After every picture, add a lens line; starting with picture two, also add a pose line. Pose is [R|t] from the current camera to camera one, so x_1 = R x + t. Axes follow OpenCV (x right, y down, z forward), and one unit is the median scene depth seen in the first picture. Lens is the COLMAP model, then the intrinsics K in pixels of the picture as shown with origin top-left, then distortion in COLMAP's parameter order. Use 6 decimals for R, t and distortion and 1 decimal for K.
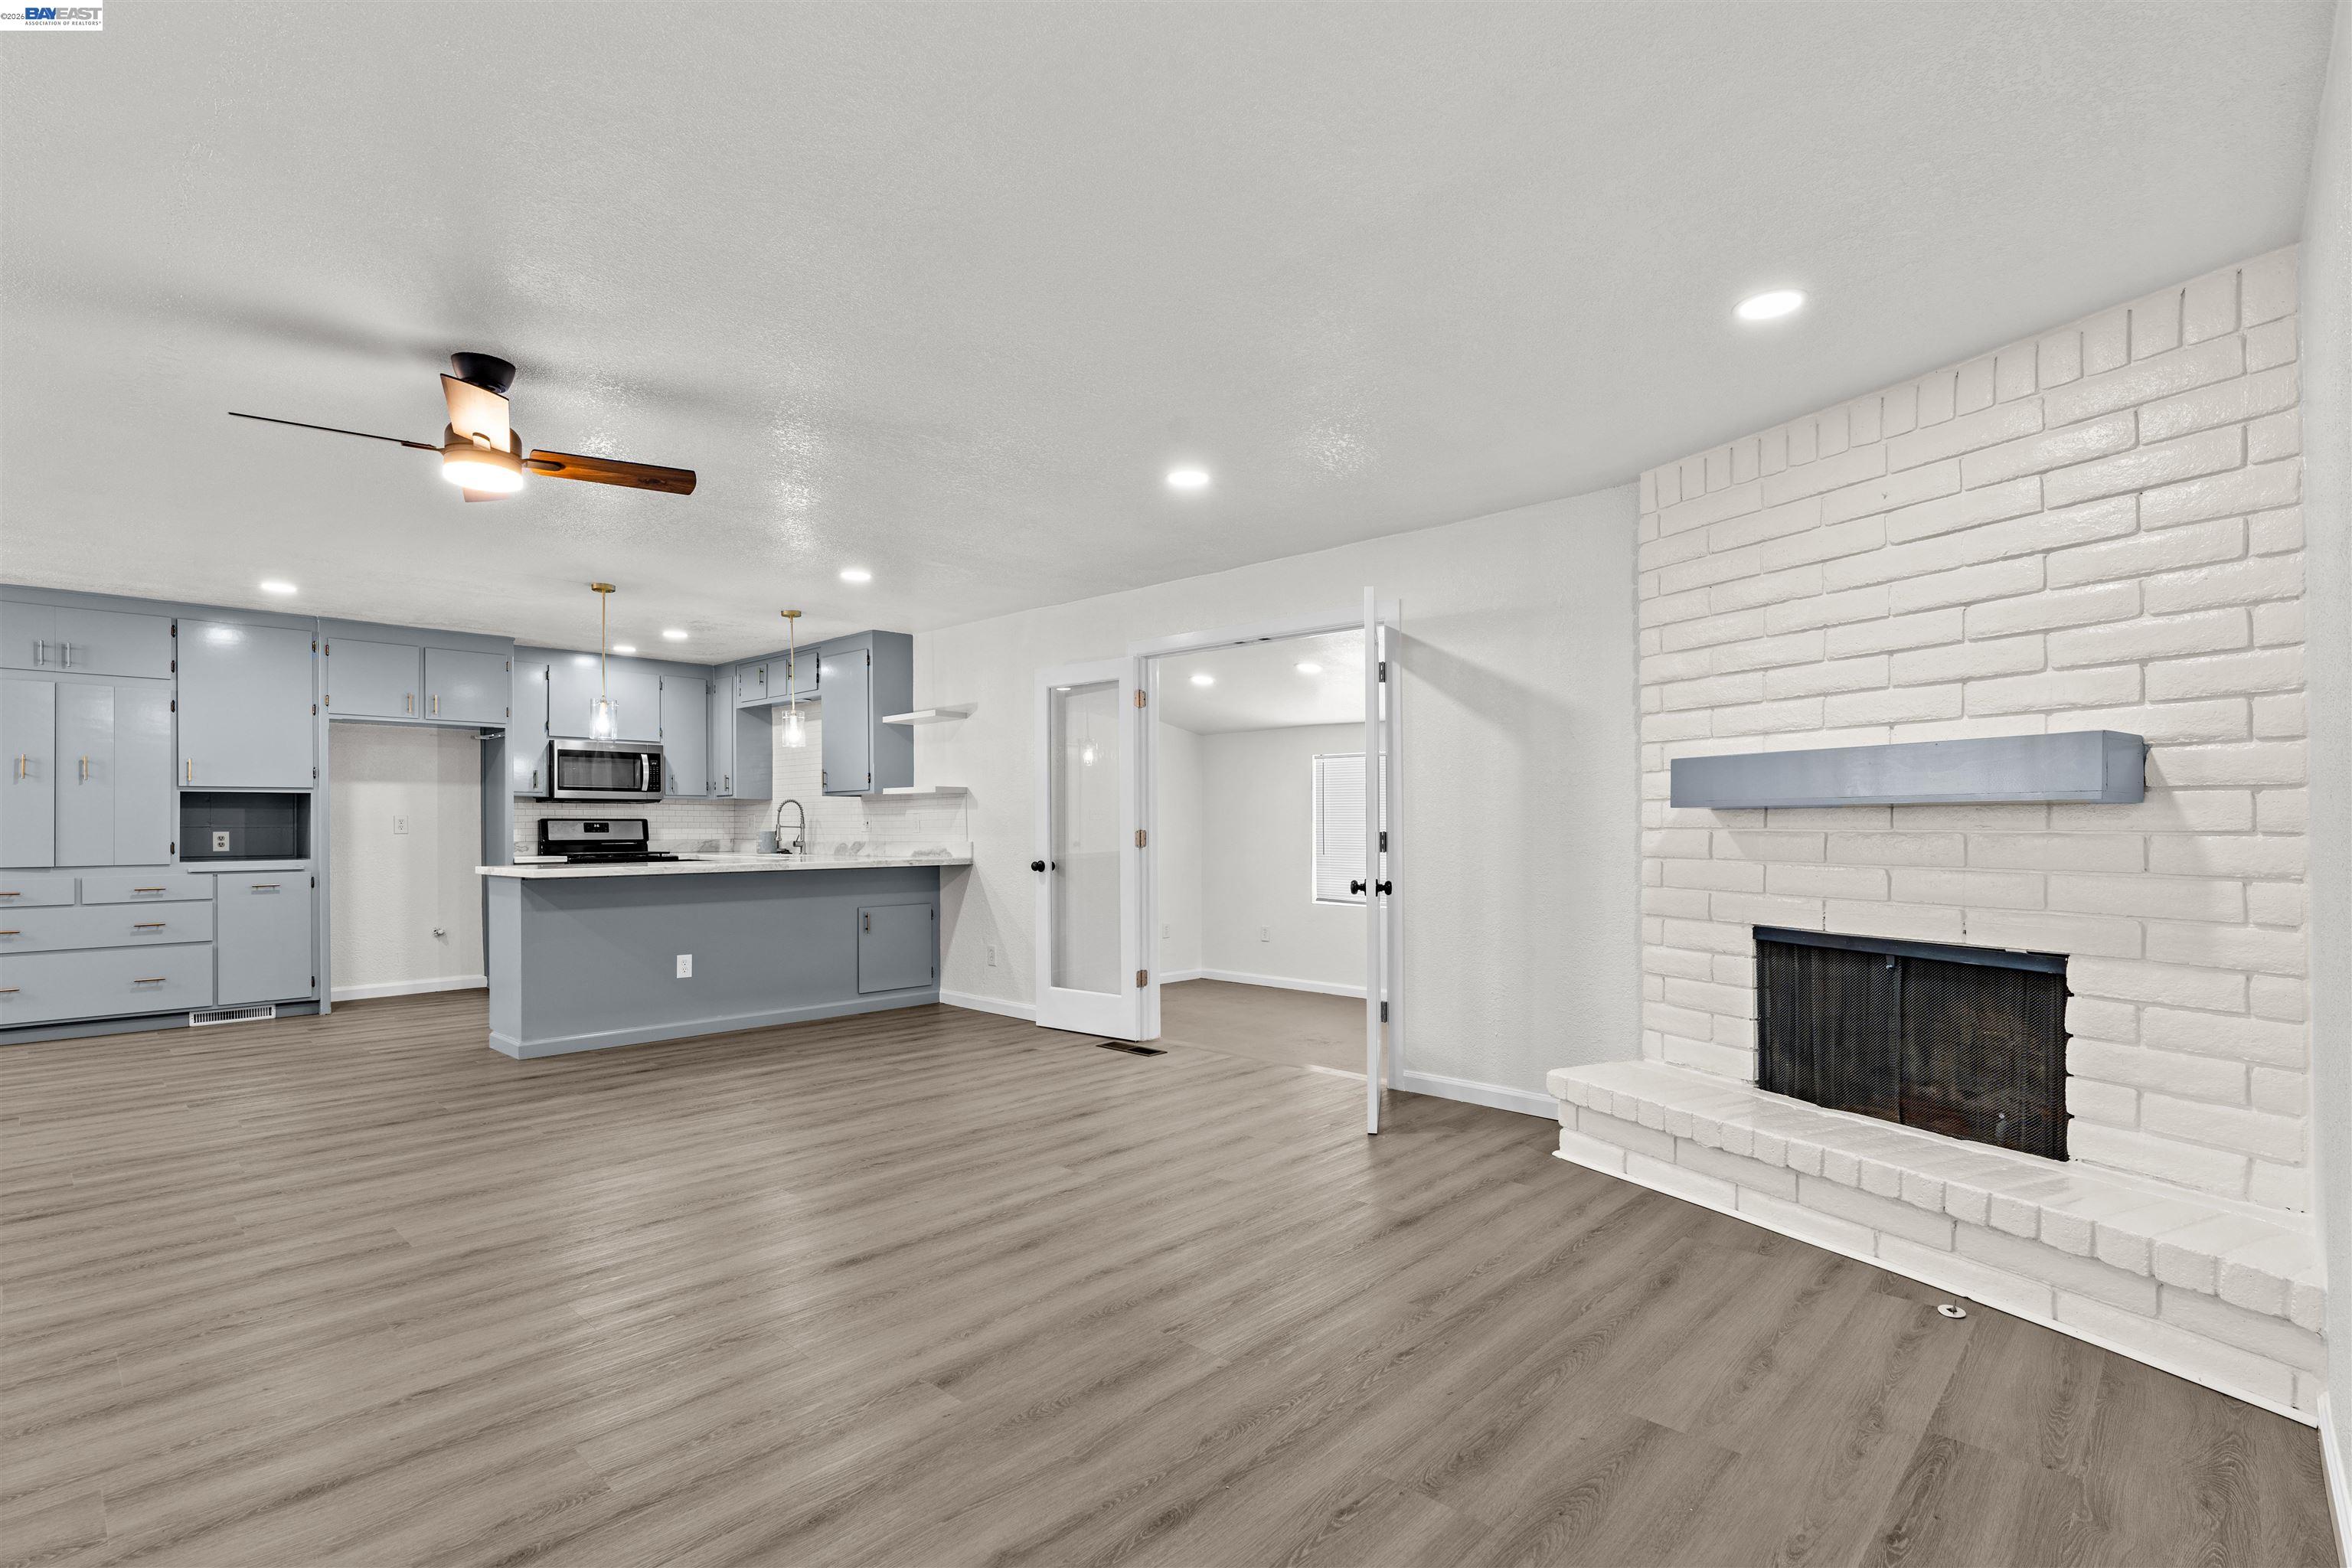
lens RADIAL K [[1108.2, 0, 1178.6], [0, 1108.2, 821.8], [0, 0, 1]] dist [-0.000998, 0.000466]
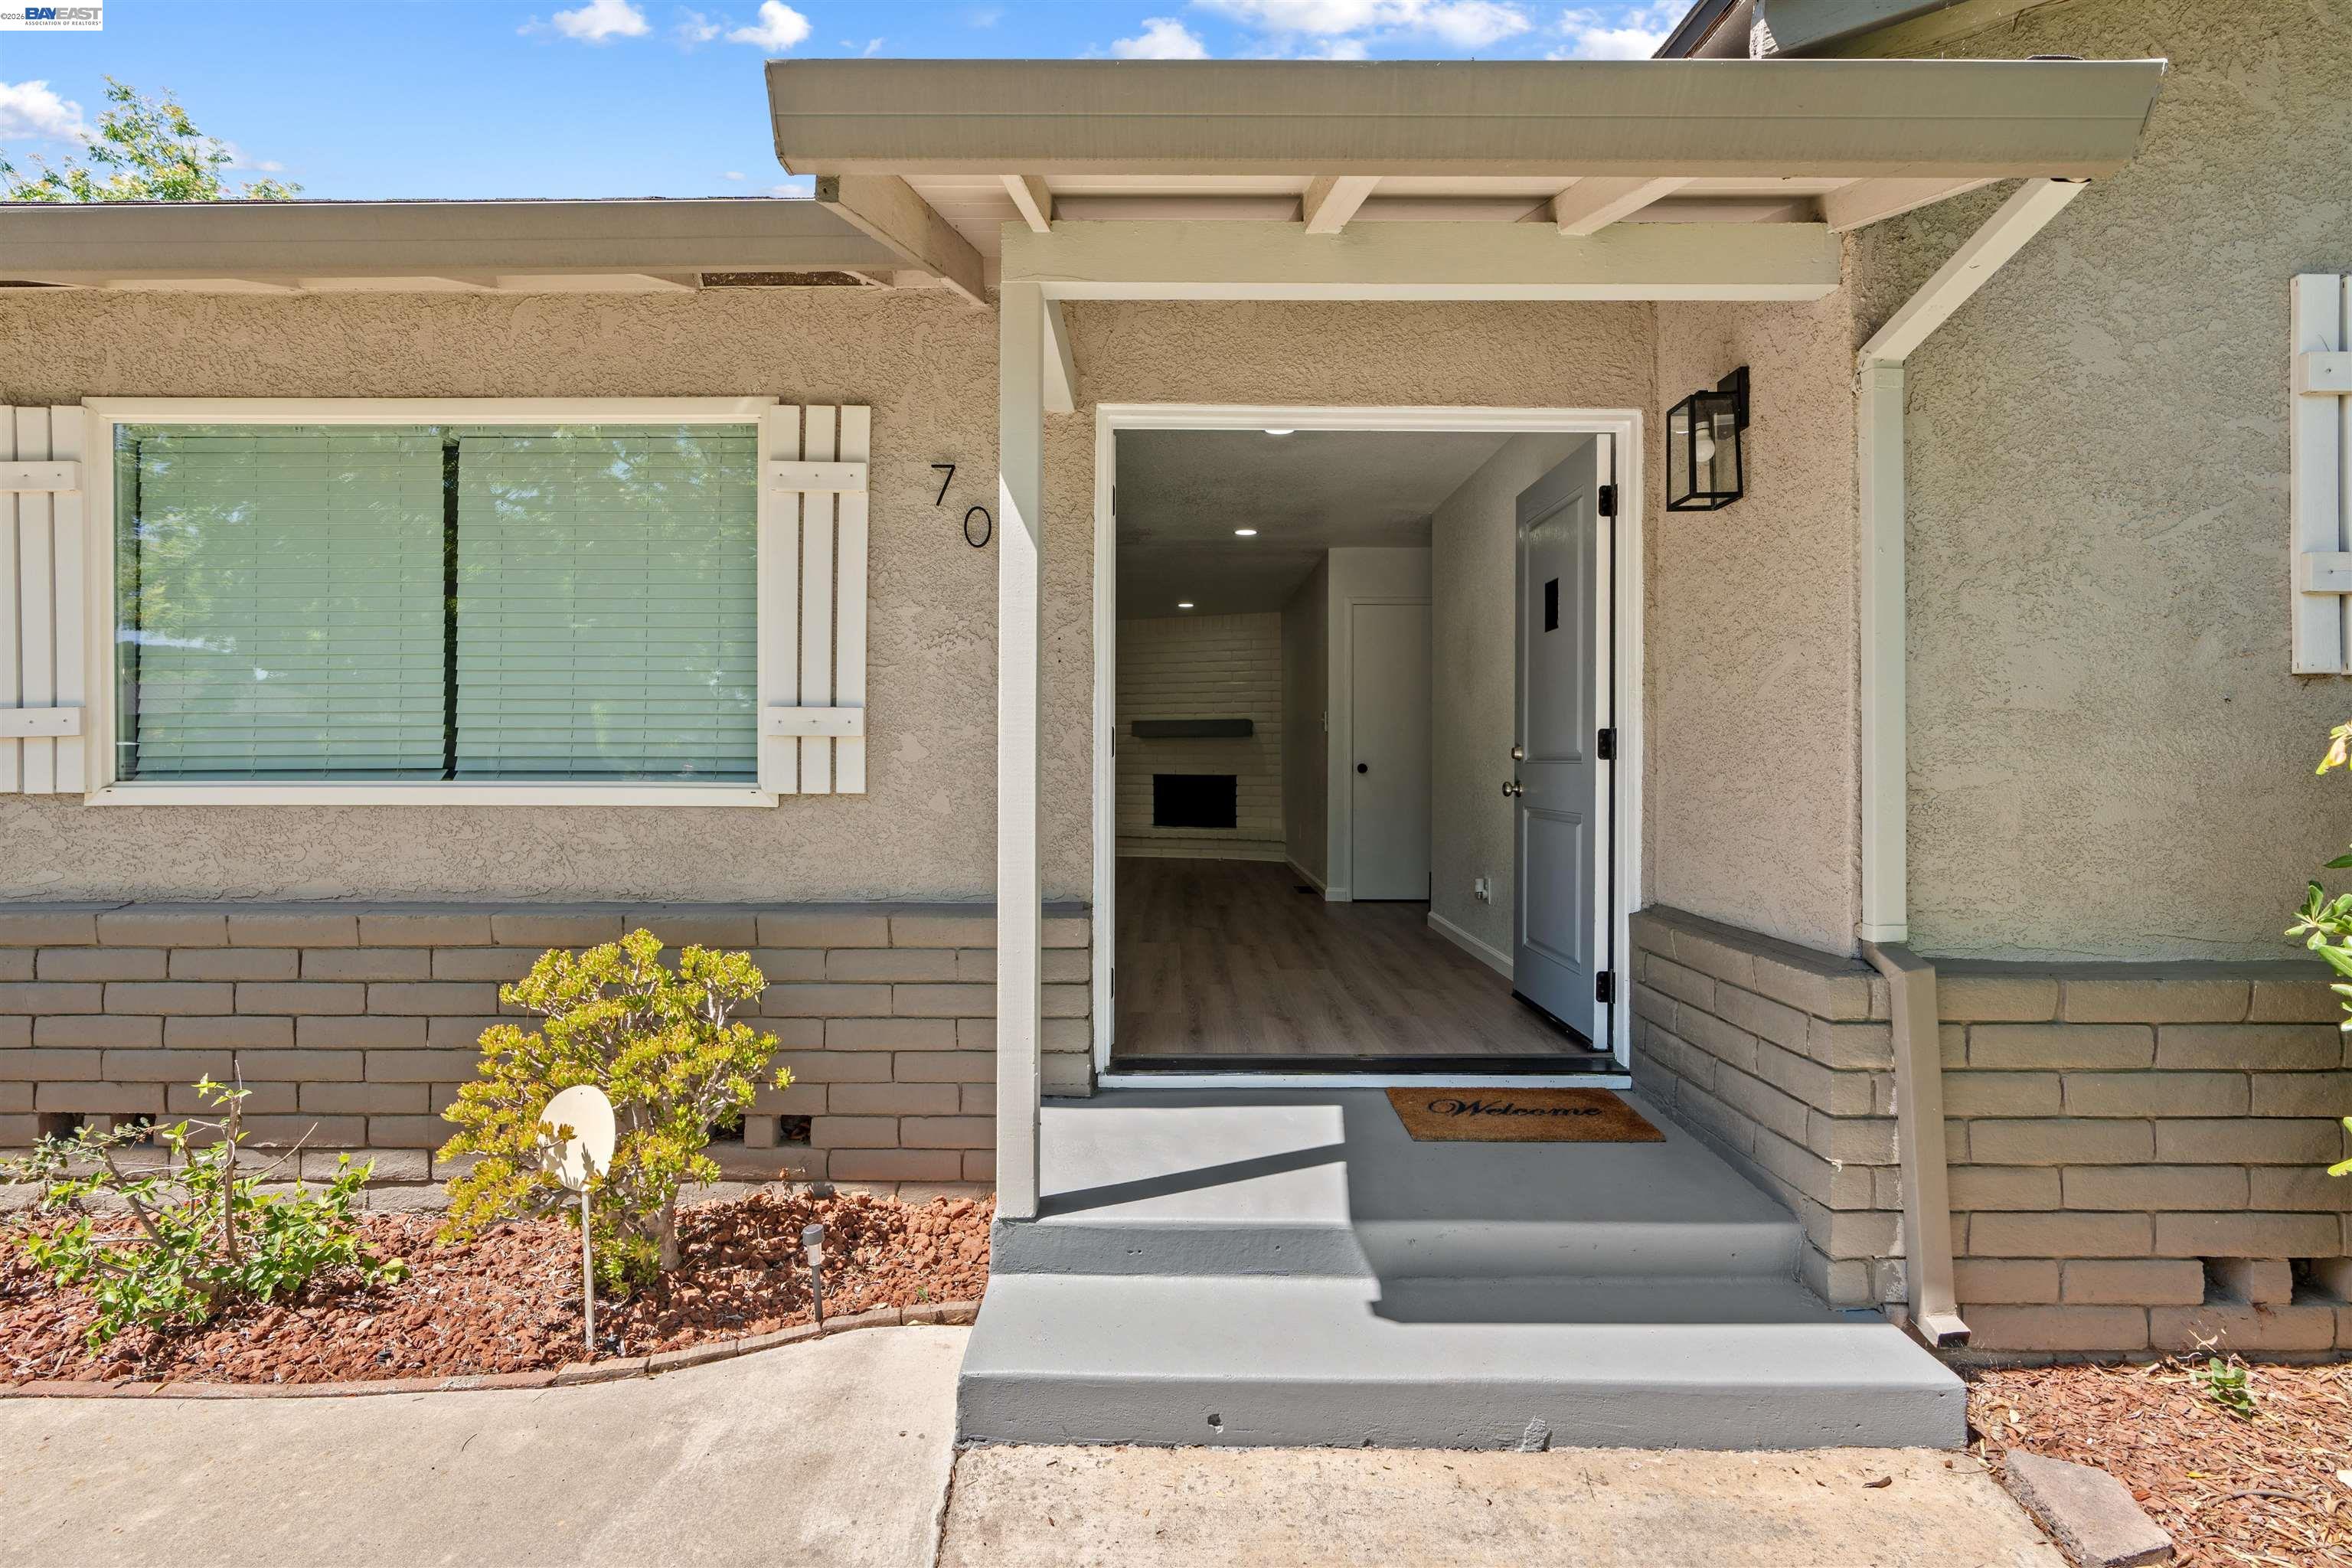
lens RADIAL K [[1086.5, 0, 1176.0], [0, 1086.5, 784.0], [0, 0, 1]] dist [-0.001825, 0.000125]
pose [[0.723502, -0.002693, 0.690317, -0.879038], [-0.009027, 0.999870, 0.013362, 0.045250], [-0.690263, -0.015898, 0.723384, -0.716277]]
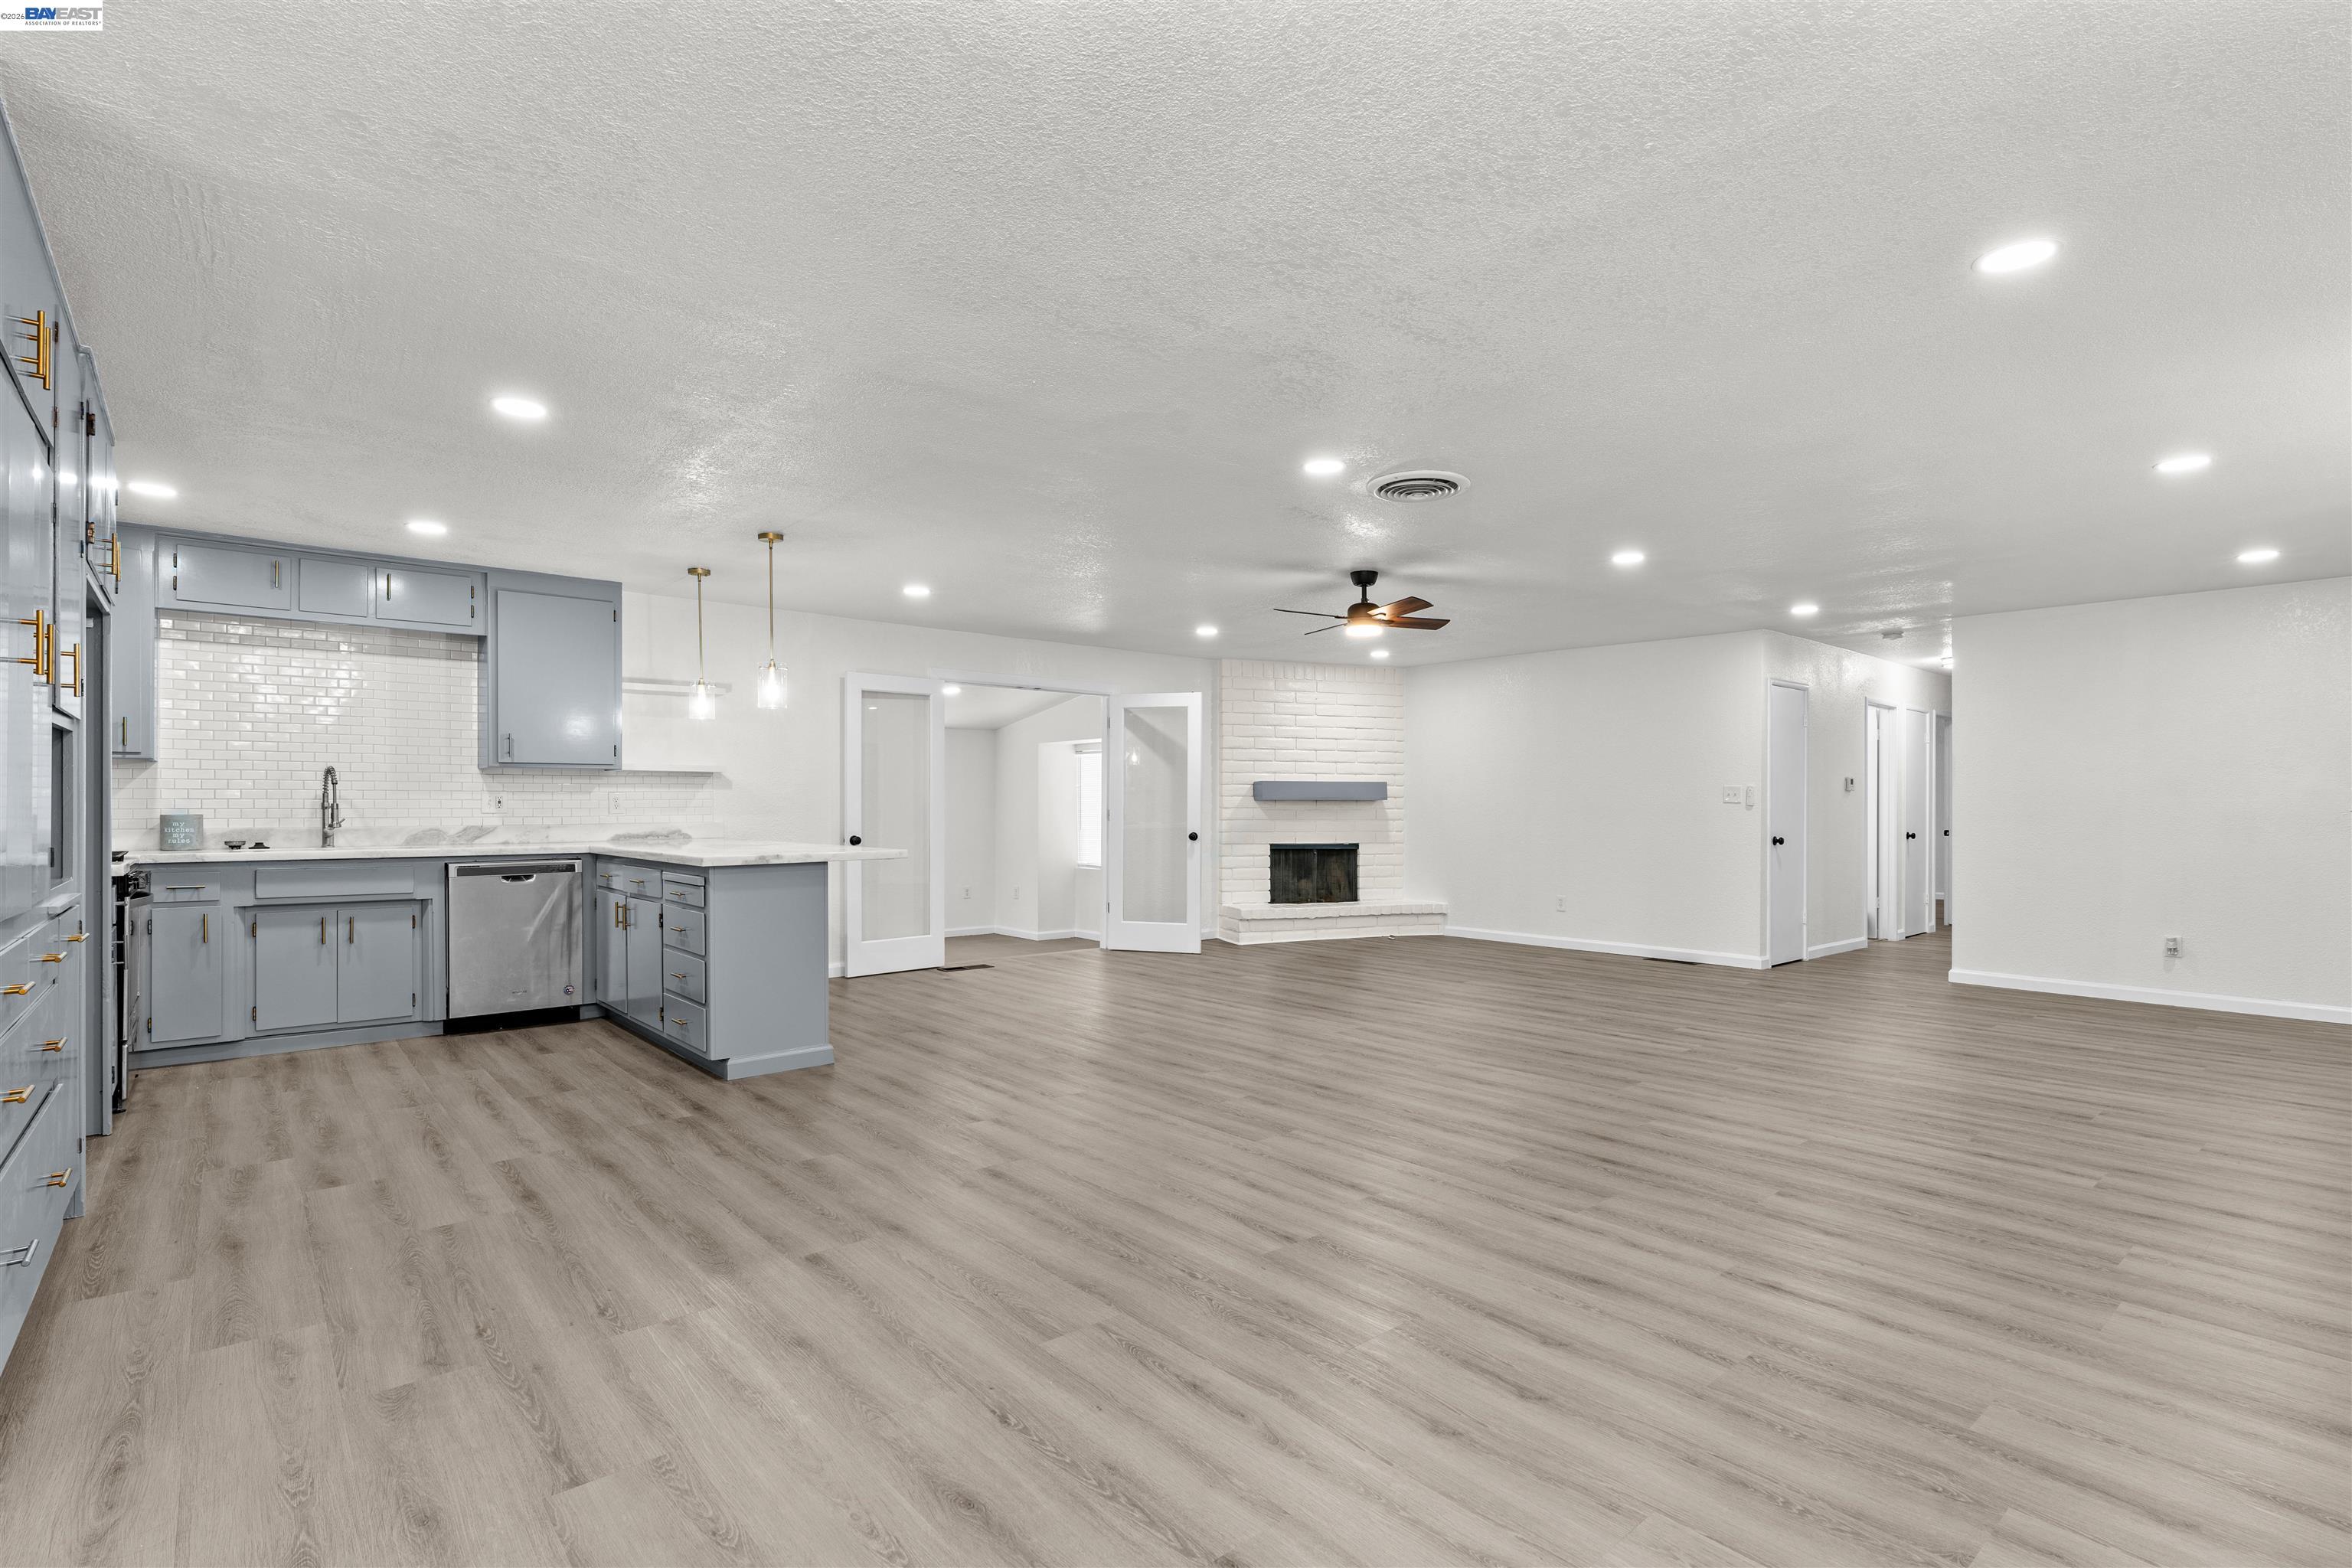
lens RADIAL K [[1132.1, 0, 1176.0], [0, 1132.1, 784.0], [0, 0, 1]] dist [0.002073, 0.000114]
pose [[0.114169, 0.017812, 0.993302, -1.266071], [-0.006215, 0.999833, -0.017215, -0.001339], [-0.993442, -0.004208, 0.114261, 0.518169]]
